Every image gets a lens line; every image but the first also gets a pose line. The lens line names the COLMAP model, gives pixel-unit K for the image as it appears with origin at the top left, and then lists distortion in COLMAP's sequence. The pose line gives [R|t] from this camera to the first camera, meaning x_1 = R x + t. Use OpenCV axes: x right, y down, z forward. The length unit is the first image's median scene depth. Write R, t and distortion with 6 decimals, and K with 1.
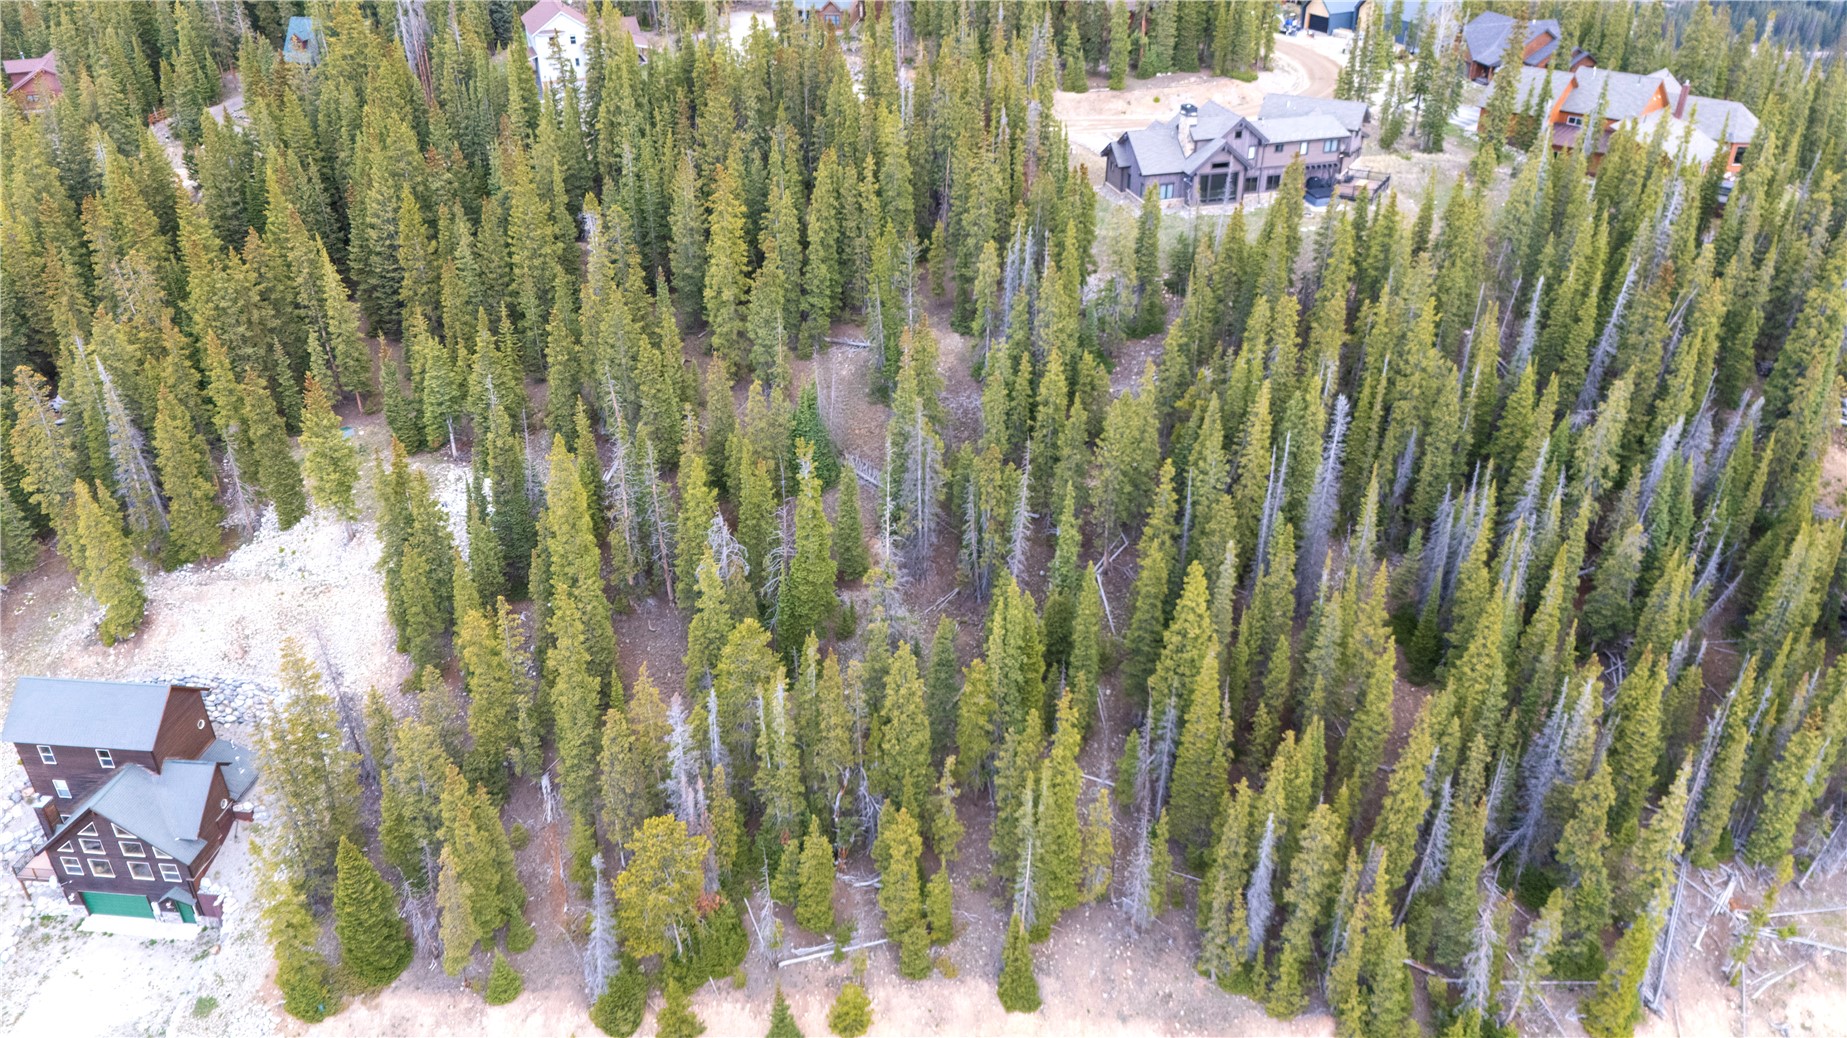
lens RADIAL K [[1353.9, 0, 920.2], [0, 1353.9, 513.2], [0, 0, 1]] dist [0.062428, -0.059653]
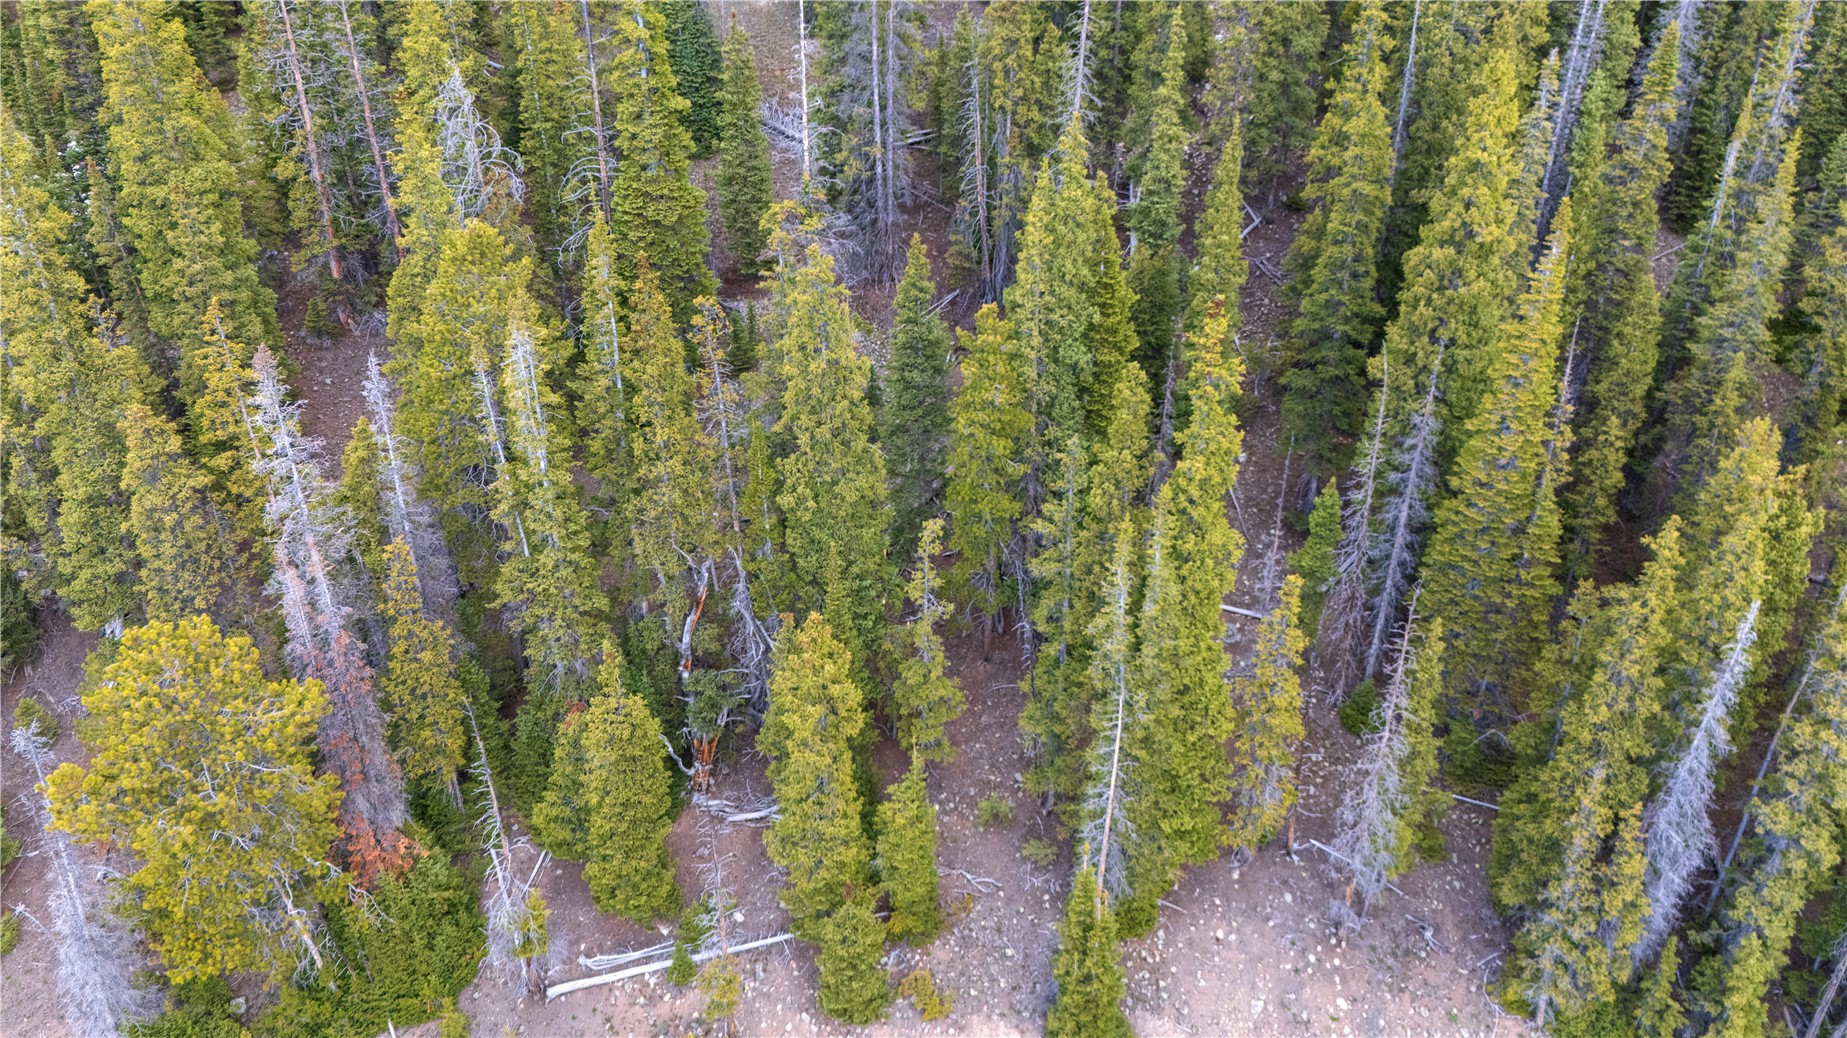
lens RADIAL K [[1353.9, 0, 923.8], [0, 1353.9, 521.5], [0, 0, 1]] dist [0.062428, -0.059653]
pose [[0.999977, -0.006731, 0.000703, 0.018533], [0.006729, 0.999974, 0.002643, 0.169148], [-0.000720, -0.002638, 0.999996, 0.529255]]
